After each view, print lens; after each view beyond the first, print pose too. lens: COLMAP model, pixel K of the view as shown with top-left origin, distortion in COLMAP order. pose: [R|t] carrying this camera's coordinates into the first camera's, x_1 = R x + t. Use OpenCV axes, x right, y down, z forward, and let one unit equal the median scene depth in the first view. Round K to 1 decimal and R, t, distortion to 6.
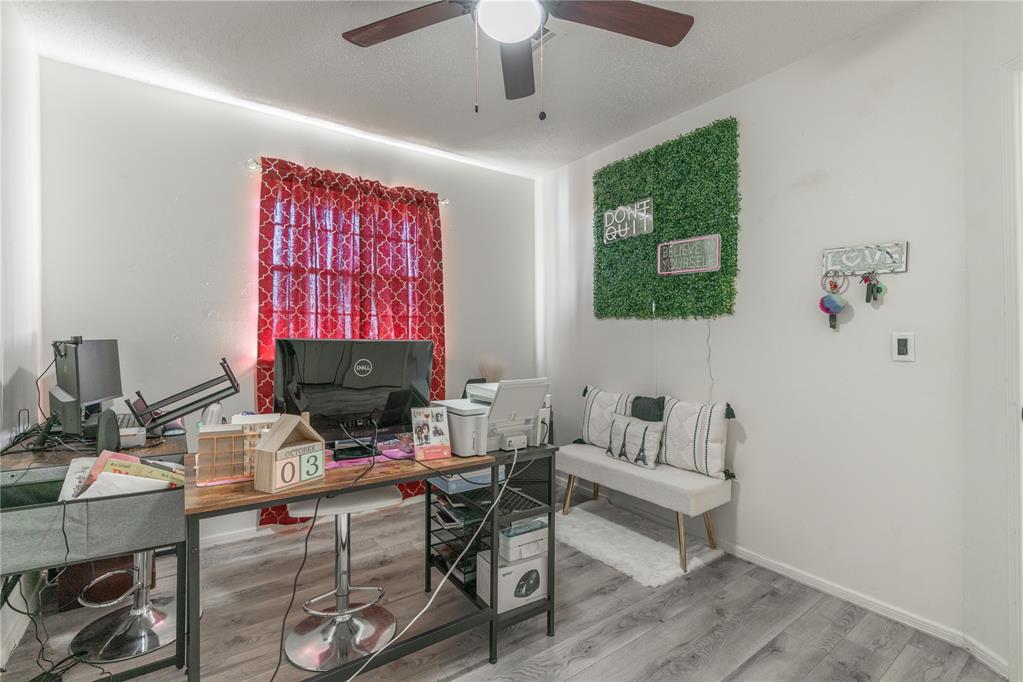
lens RADIAL K [[464.7, 0, 514.8], [0, 464.7, 337.8], [0, 0, 1]] dist [-0.004772, 0.002841]
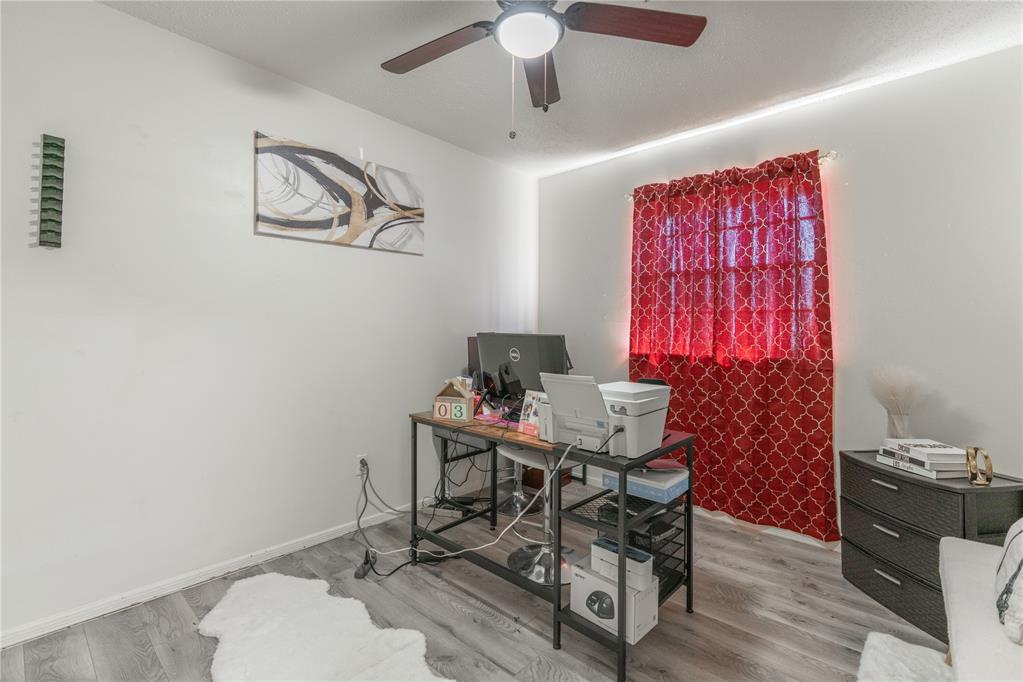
lens RADIAL K [[464.7, 0, 515.8], [0, 464.7, 334.6], [0, 0, 1]] dist [-0.004772, 0.002841]
pose [[0.210358, 0.000911, -0.977624, 0.737385], [-0.013658, 0.999905, -0.002007, 0.006863], [0.977529, 0.013775, 0.210351, 0.539078]]
